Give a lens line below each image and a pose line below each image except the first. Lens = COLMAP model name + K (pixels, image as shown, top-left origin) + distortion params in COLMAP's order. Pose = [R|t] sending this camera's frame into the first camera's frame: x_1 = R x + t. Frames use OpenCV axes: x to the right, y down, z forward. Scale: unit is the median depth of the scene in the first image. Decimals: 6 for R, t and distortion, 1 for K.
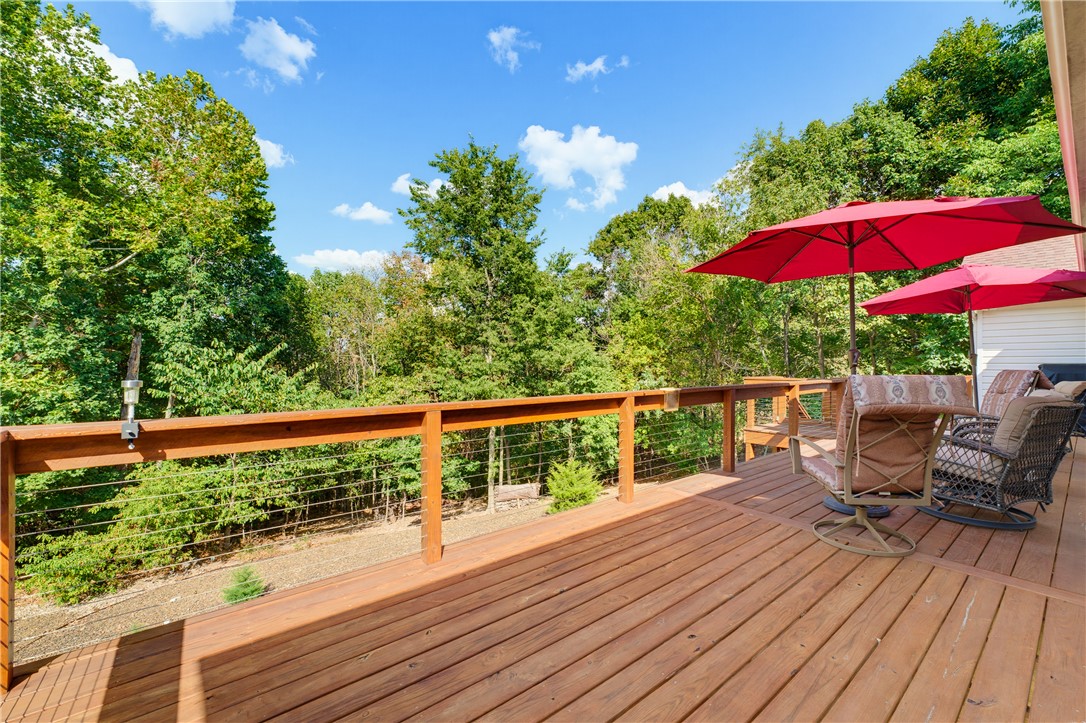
lens RADIAL K [[448.2, 0, 543.0], [0, 448.2, 361.5], [0, 0, 1]] dist [-0.001099, -0.000142]
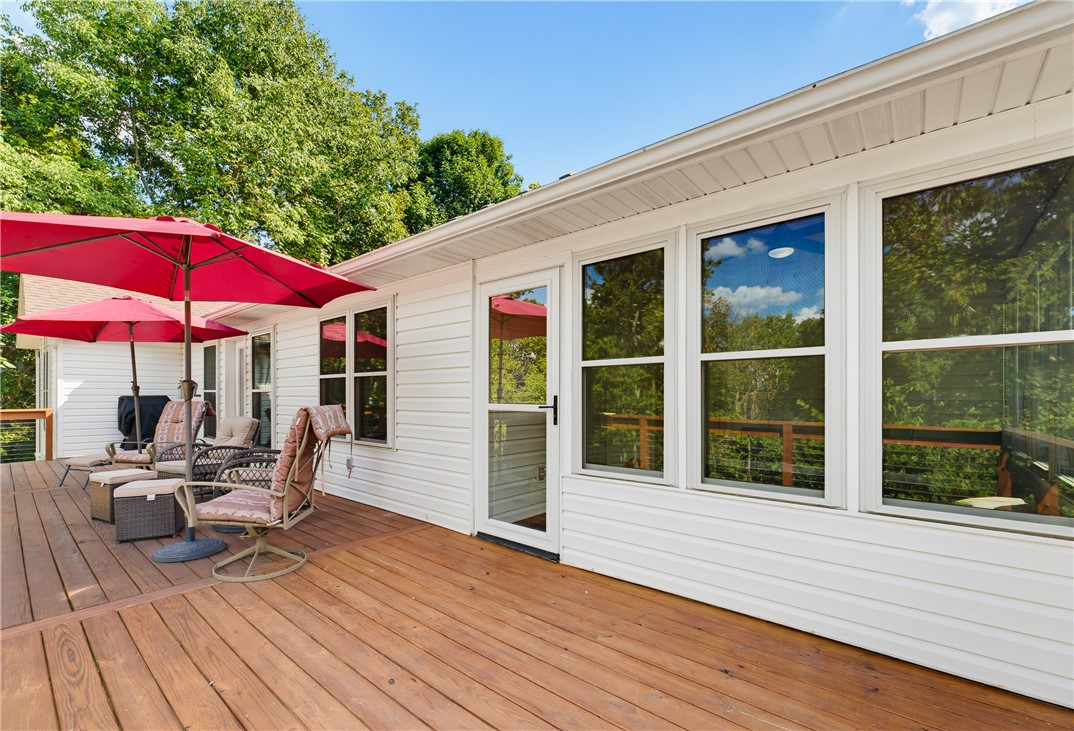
lens RADIAL K [[456.5, 0, 538.3], [0, 456.5, 394.0], [0, 0, 1]] dist [-0.000123, -0.000057]
pose [[-0.190644, 0.002615, 0.981656, -0.217336], [-0.005965, 0.999975, -0.003822, -0.000986], [-0.981641, -0.006584, -0.190623, 0.276301]]
